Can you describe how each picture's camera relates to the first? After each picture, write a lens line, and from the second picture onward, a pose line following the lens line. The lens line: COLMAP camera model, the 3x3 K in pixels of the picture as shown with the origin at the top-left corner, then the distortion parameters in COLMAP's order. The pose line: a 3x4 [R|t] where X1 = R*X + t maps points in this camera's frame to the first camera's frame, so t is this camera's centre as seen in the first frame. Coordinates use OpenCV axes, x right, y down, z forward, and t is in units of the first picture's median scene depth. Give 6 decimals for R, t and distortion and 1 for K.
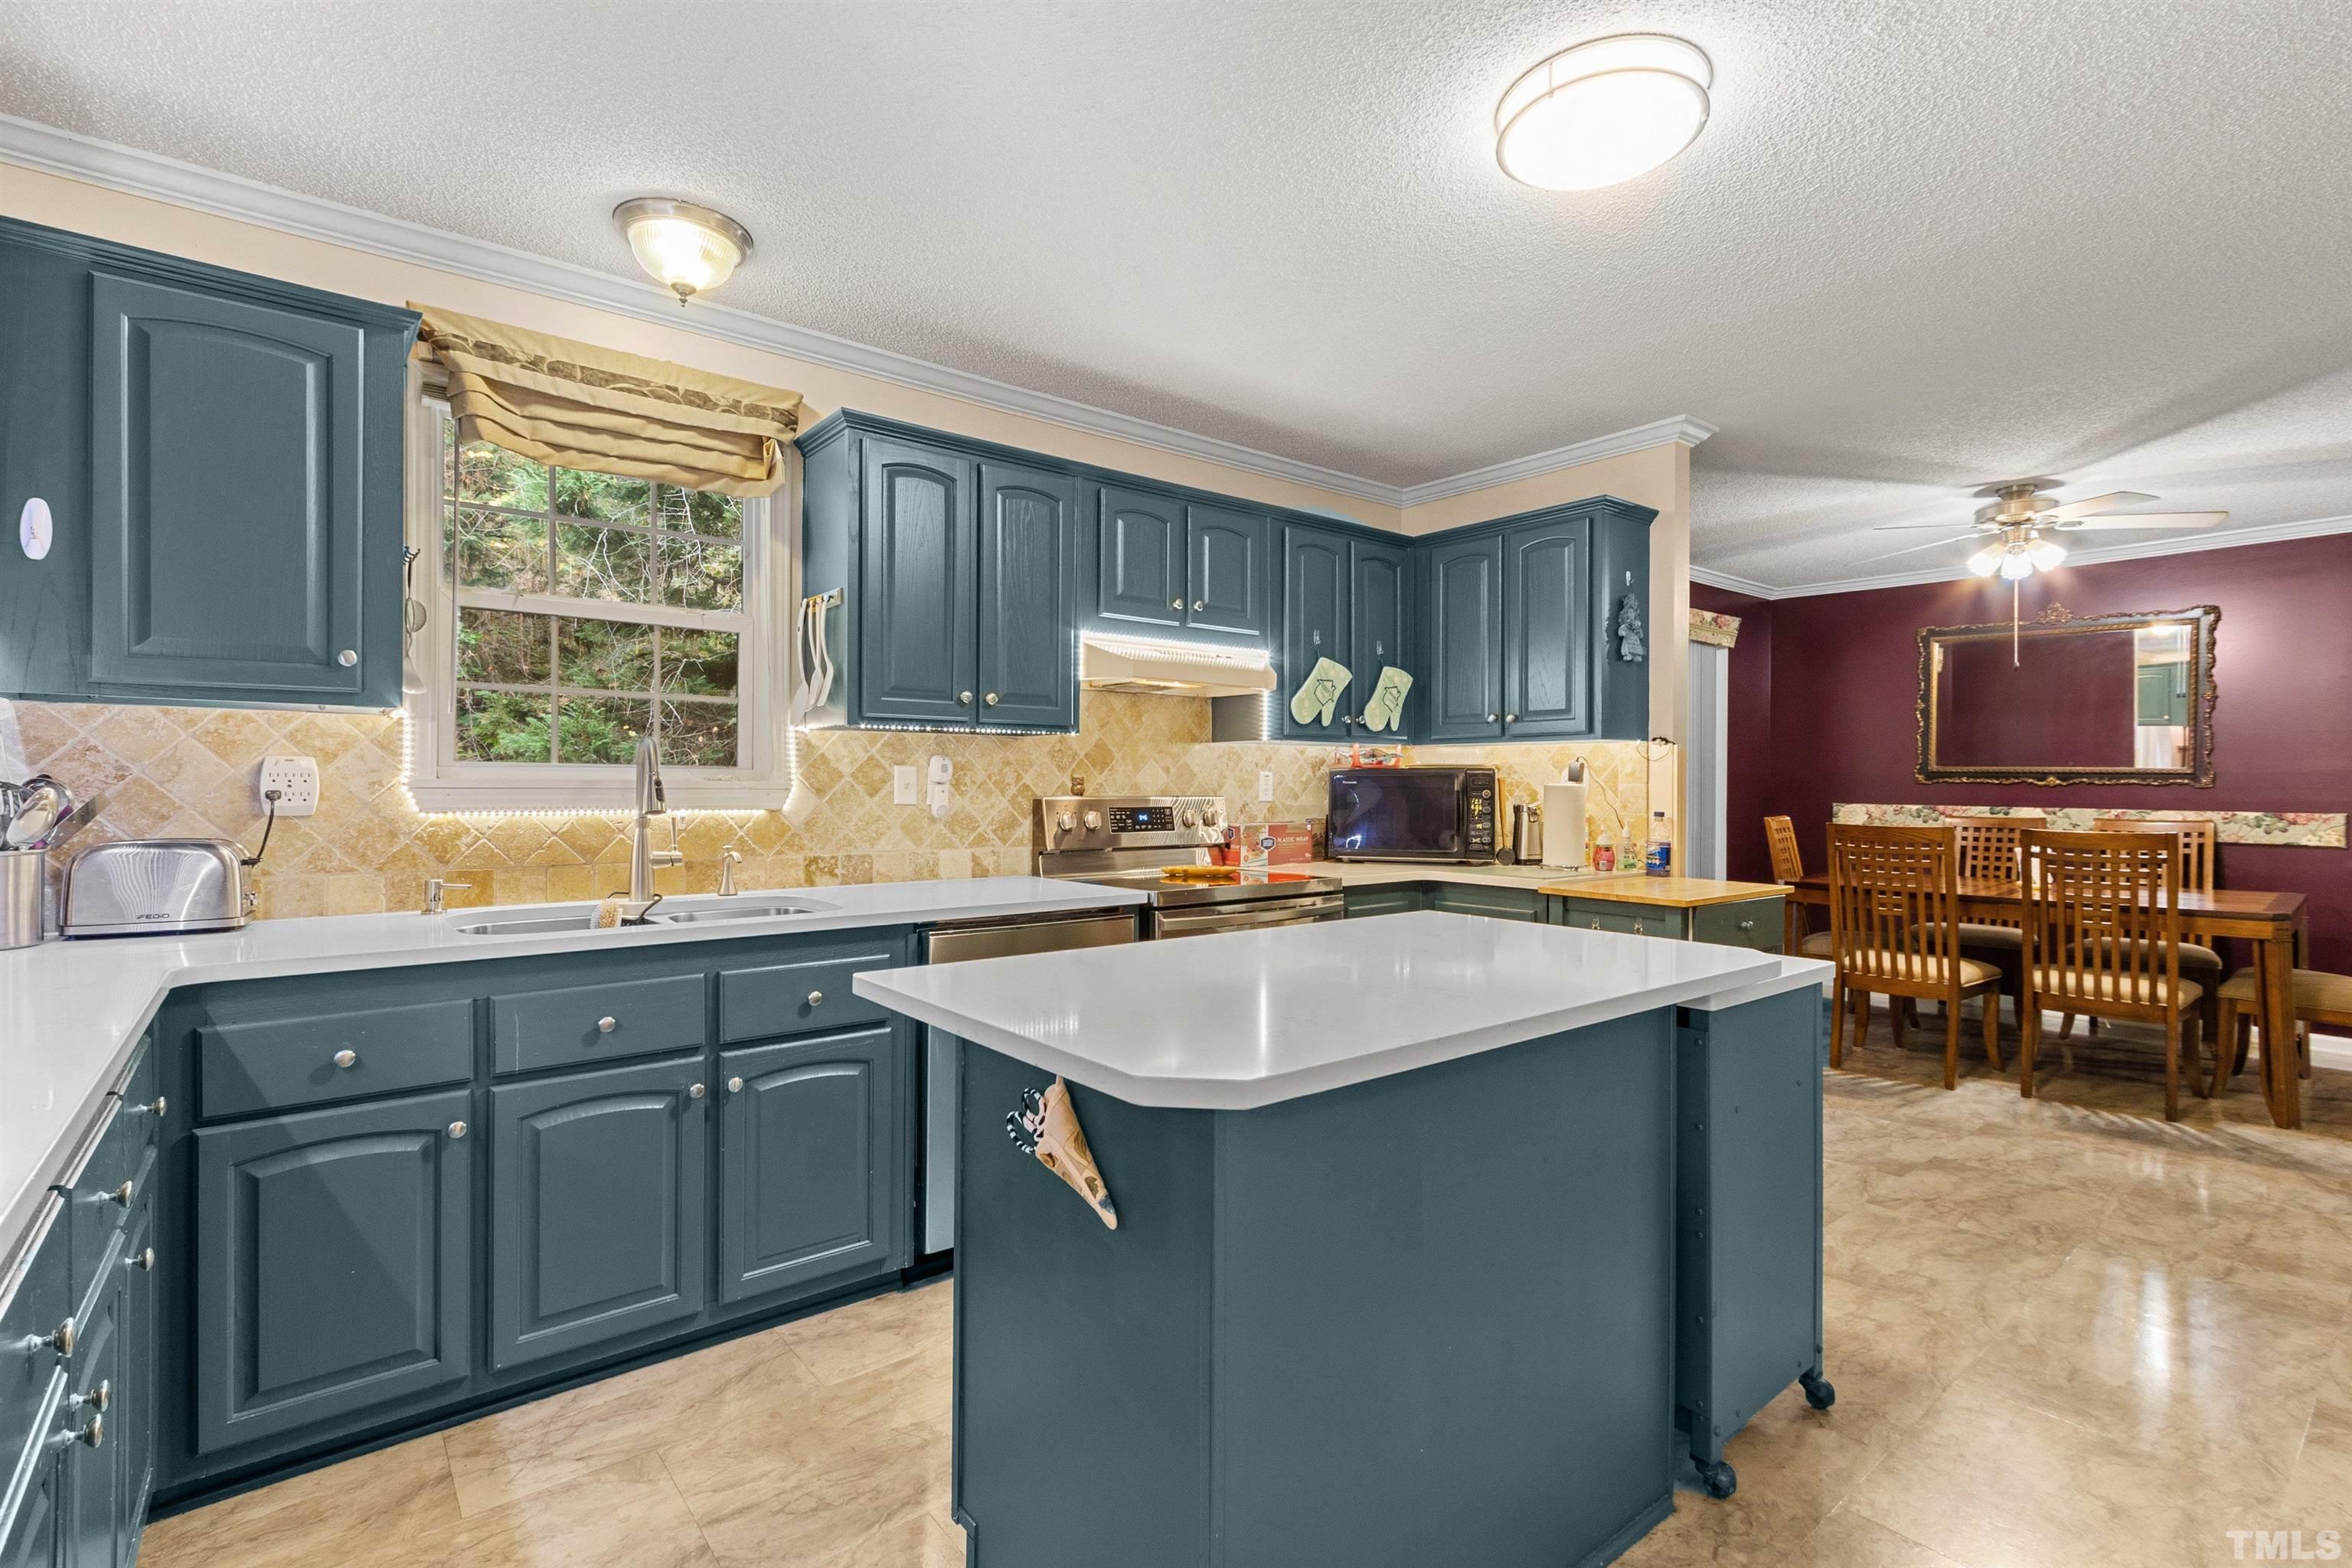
lens RADIAL K [[1081.9, 0, 1170.5], [0, 1081.9, 787.8], [0, 0, 1]] dist [0.000313, -0.000293]
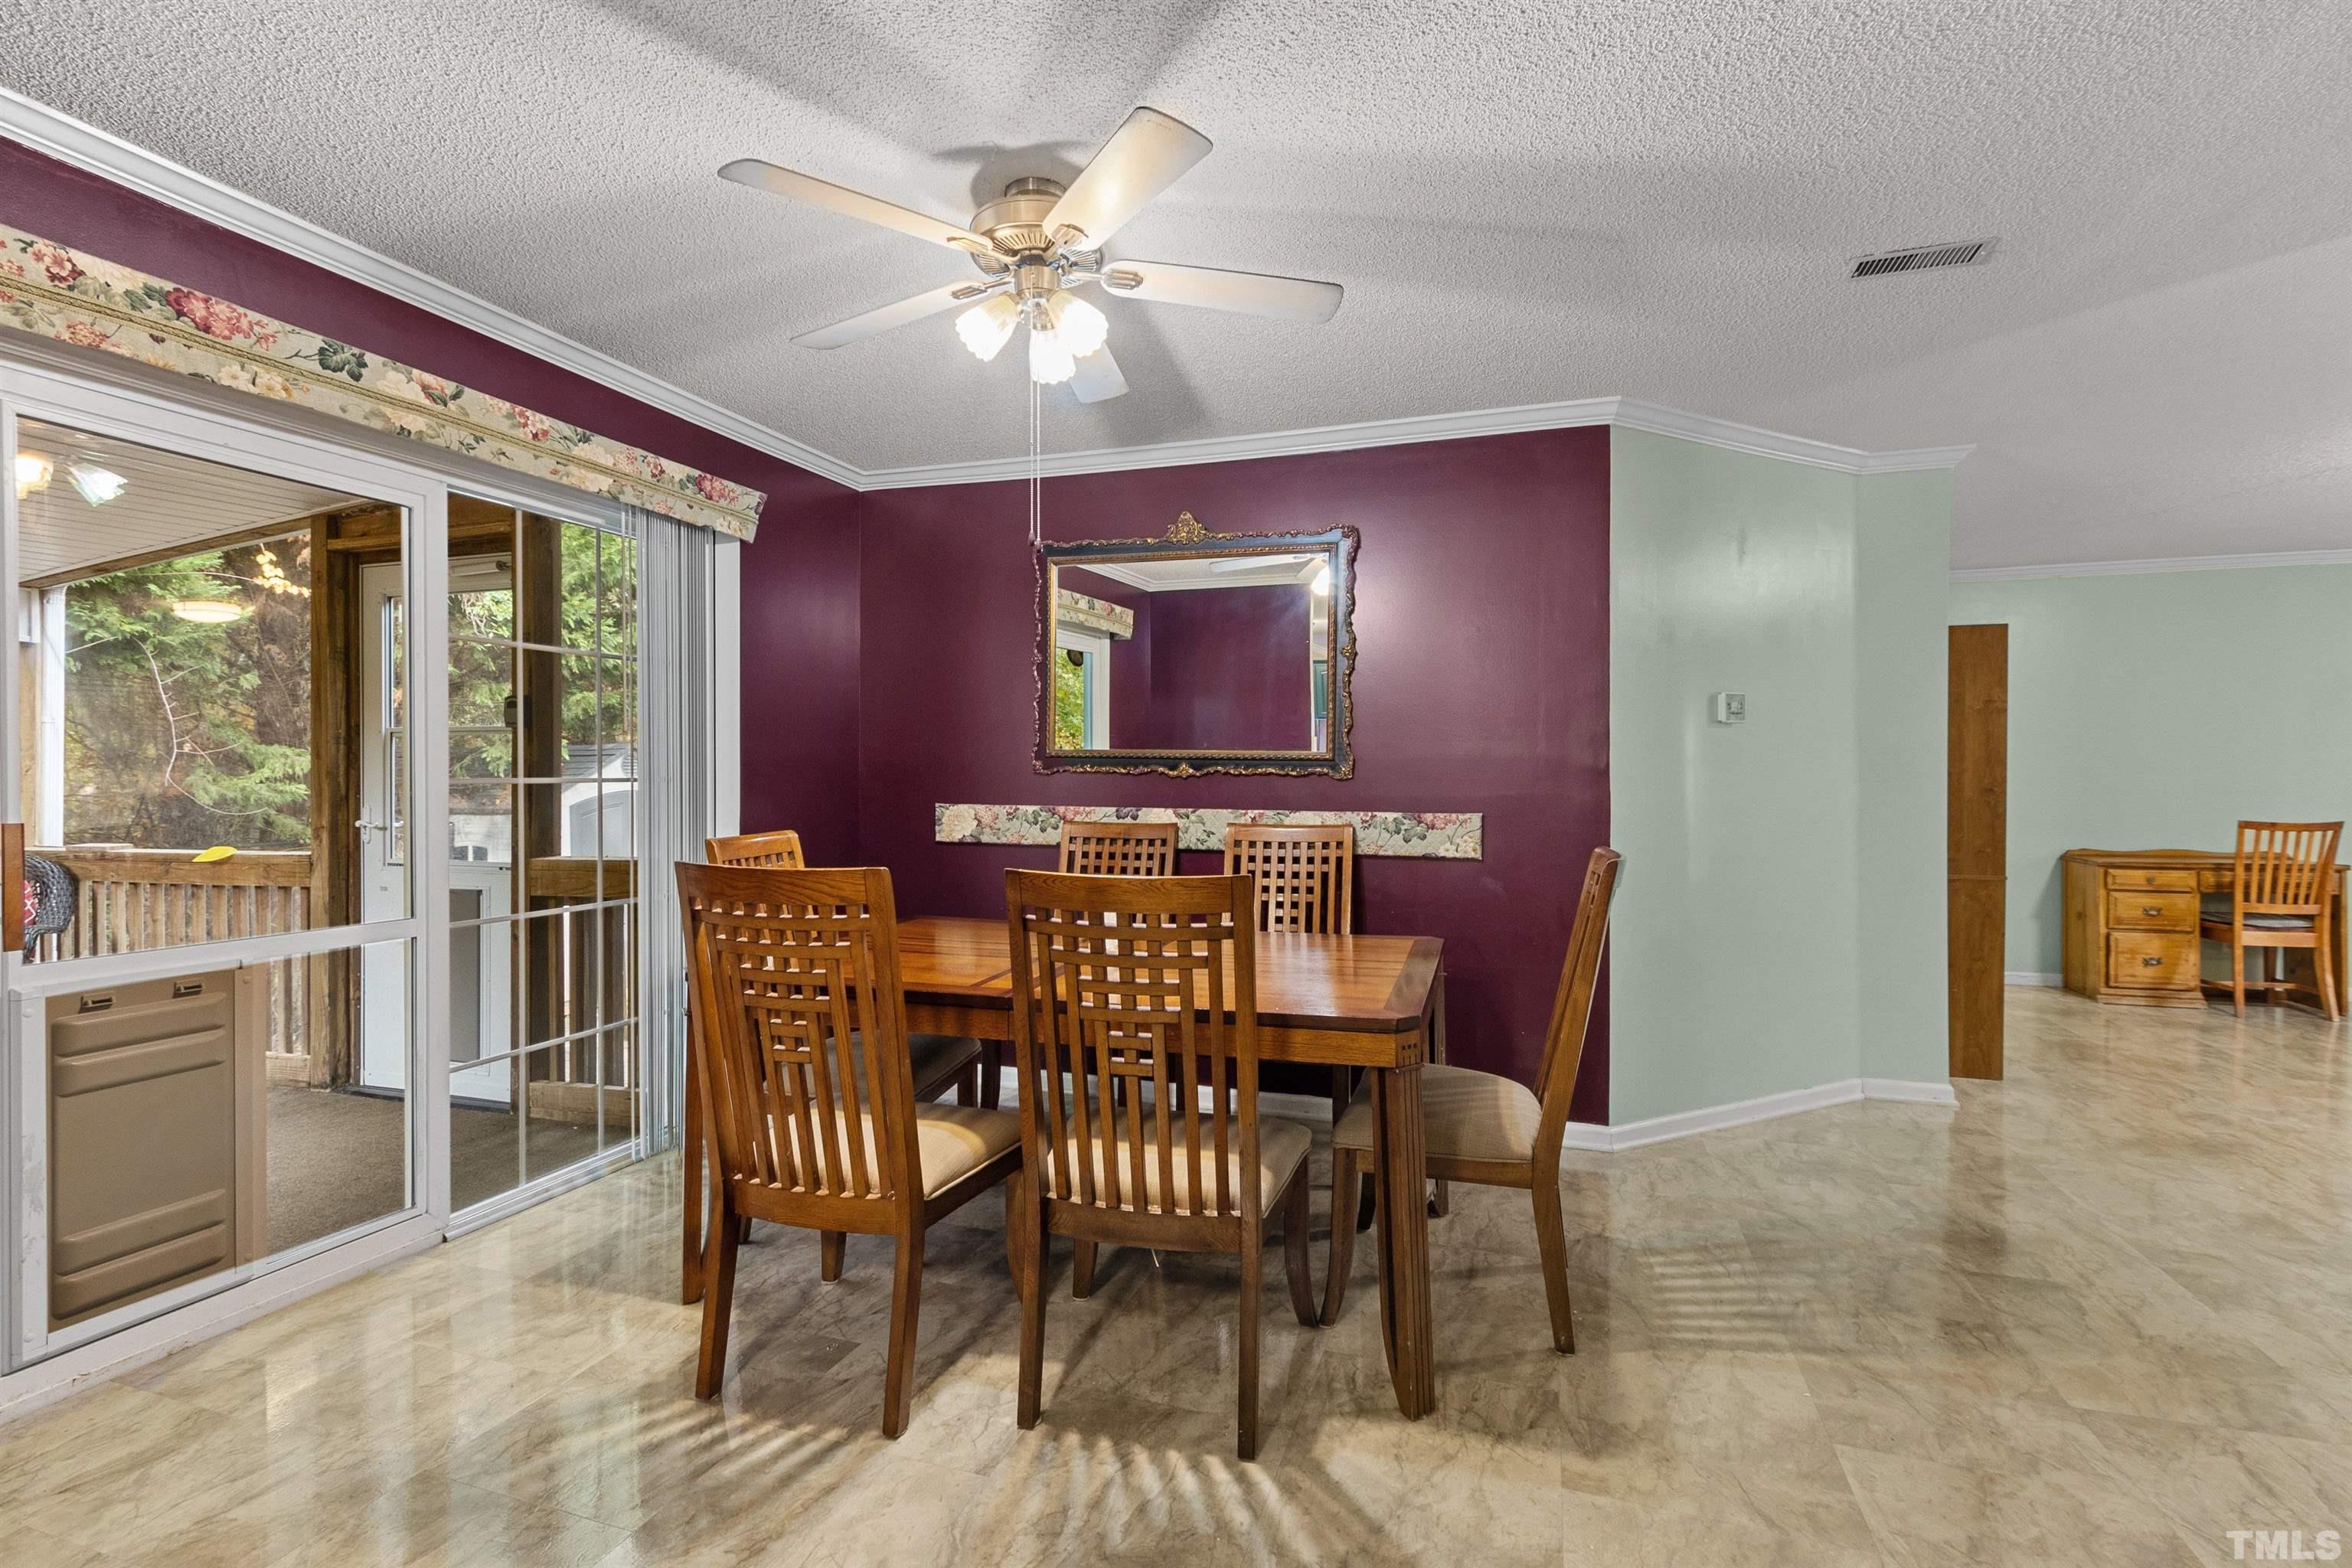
lens RADIAL K [[1095.3, 0, 1176.0], [0, 1095.3, 784.0], [0, 0, 1]] dist [0.001812, 0.000376]
pose [[0.843405, -0.004233, 0.537261, 0.634421], [0.002384, 0.999989, 0.004137, -0.000143], [-0.537273, -0.002208, 0.843406, 0.600743]]
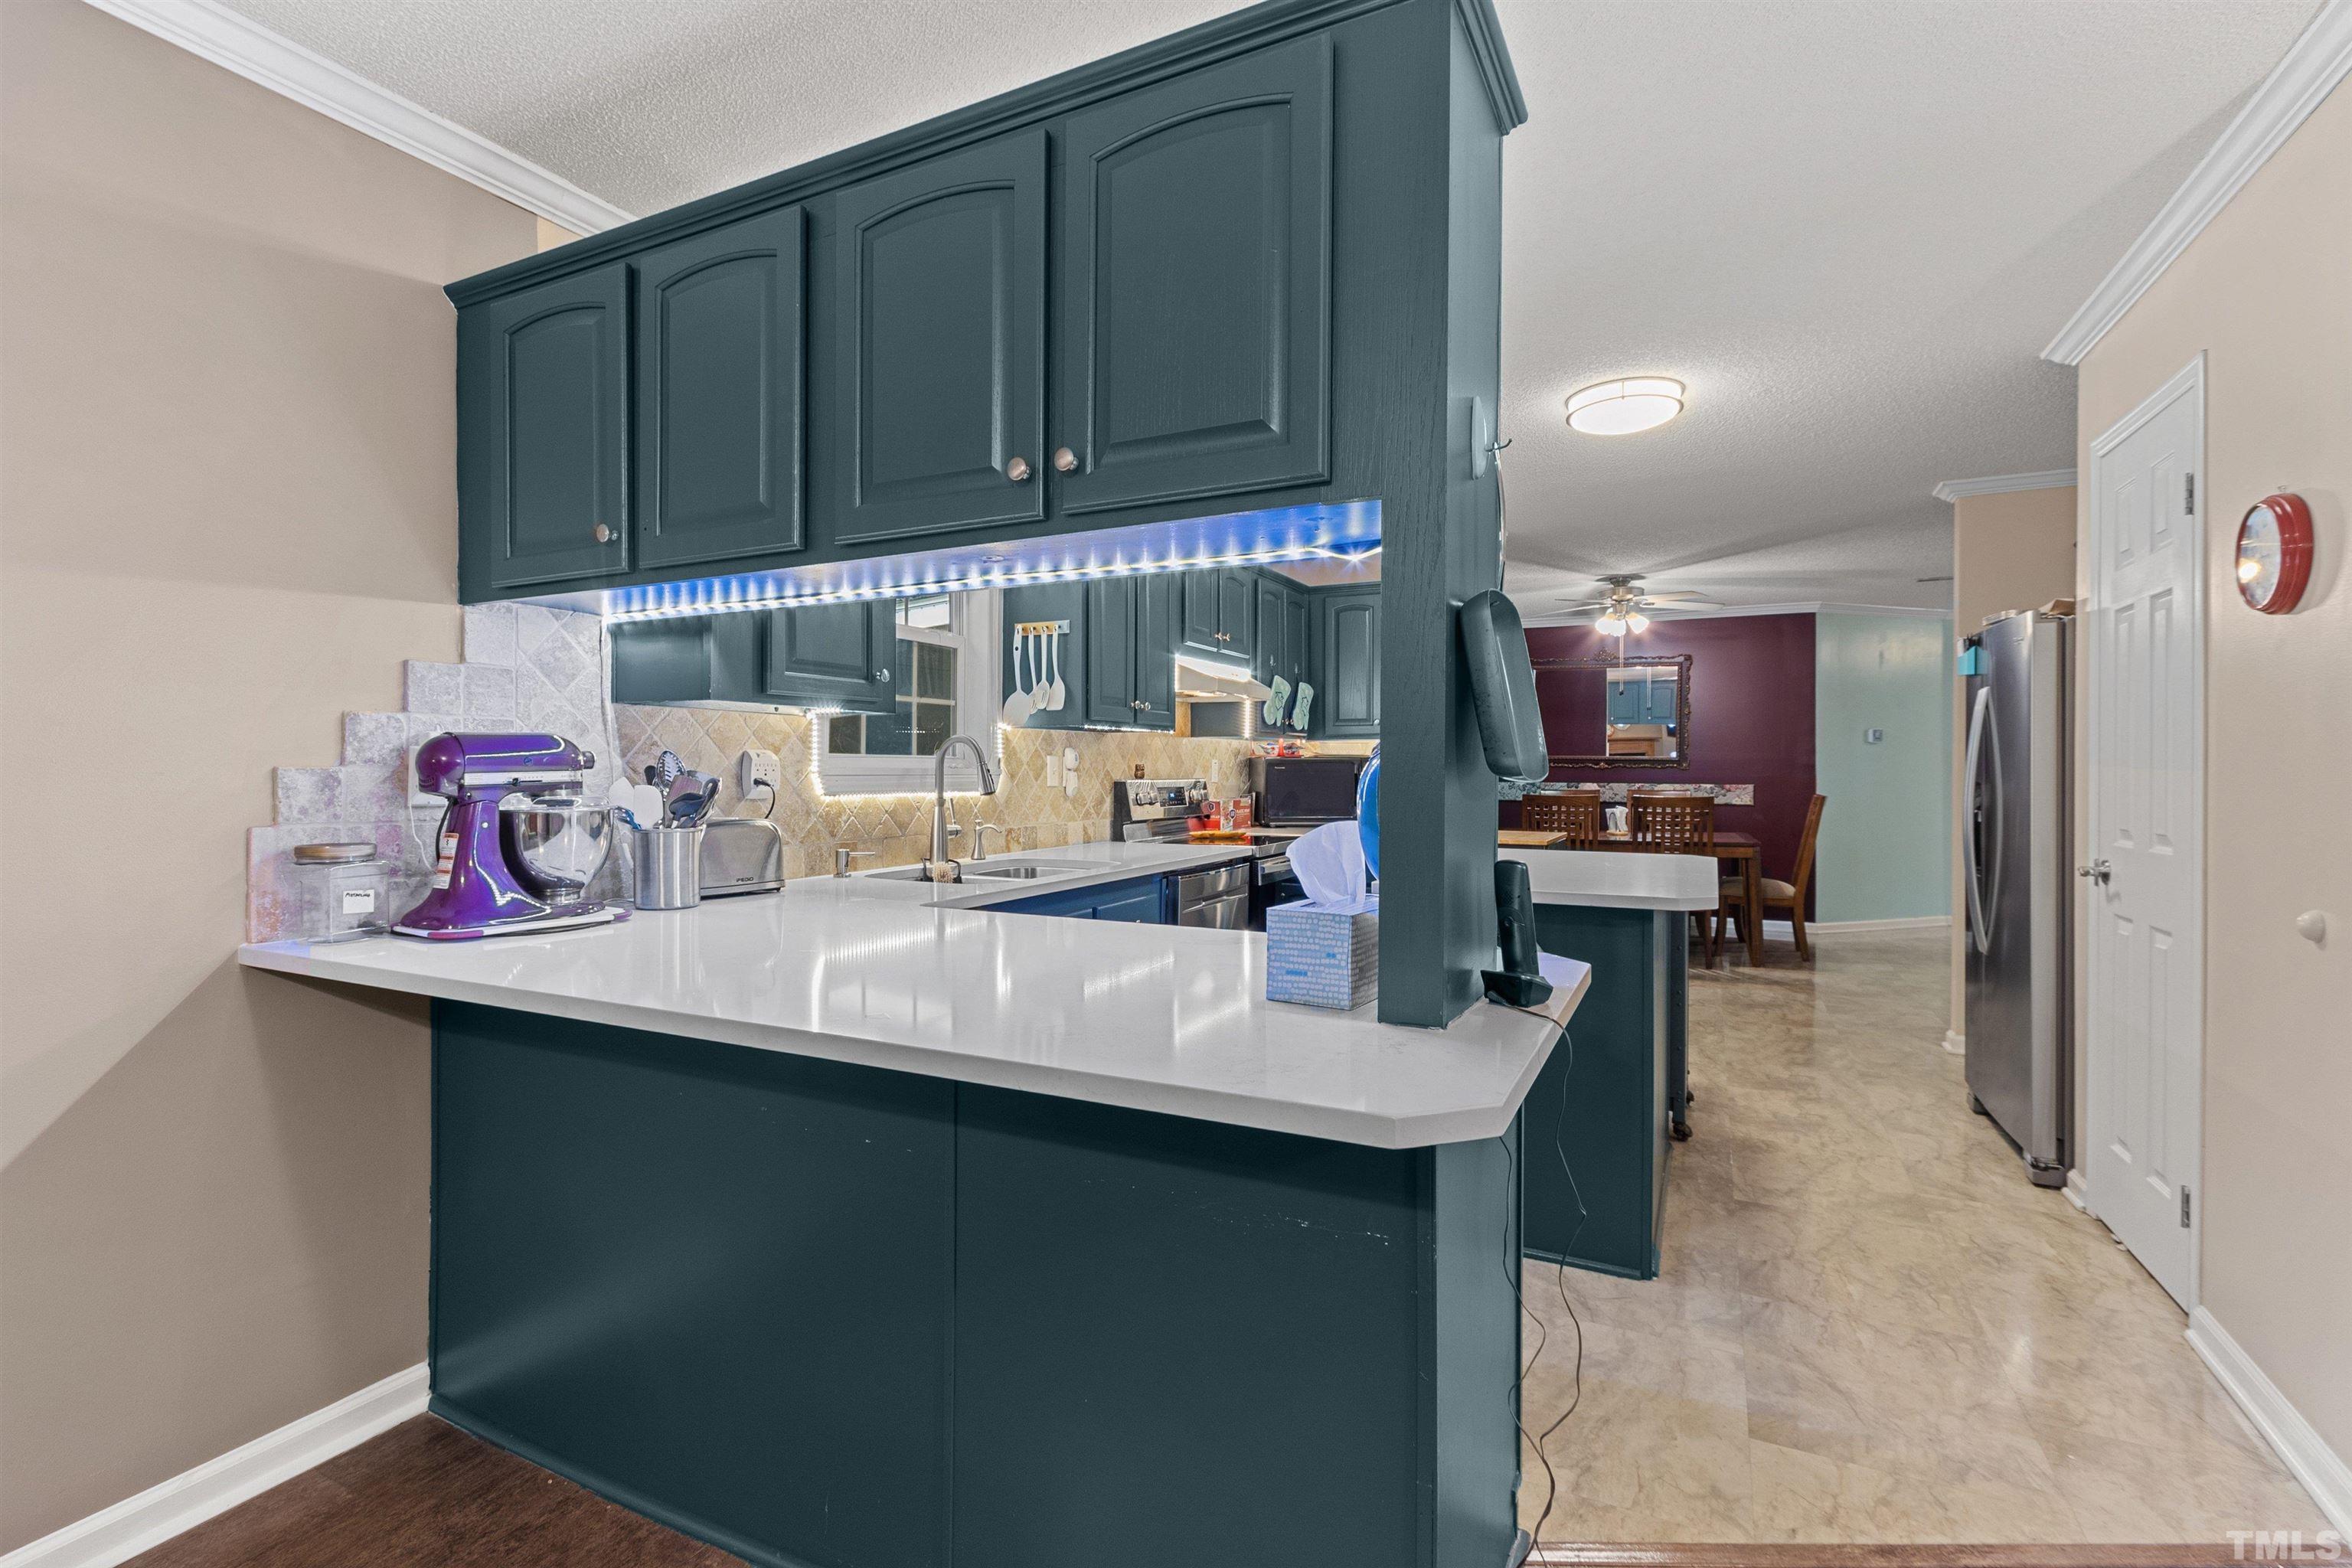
lens RADIAL K [[1080.2, 0, 1171.7], [0, 1080.2, 759.4], [0, 0, 1]] dist [0.000539, -0.000170]
pose [[0.909136, 0.001316, 0.416498, -0.520421], [0.002657, 0.999956, -0.008961, -0.003692], [-0.416491, 0.009253, 0.909093, -0.167815]]
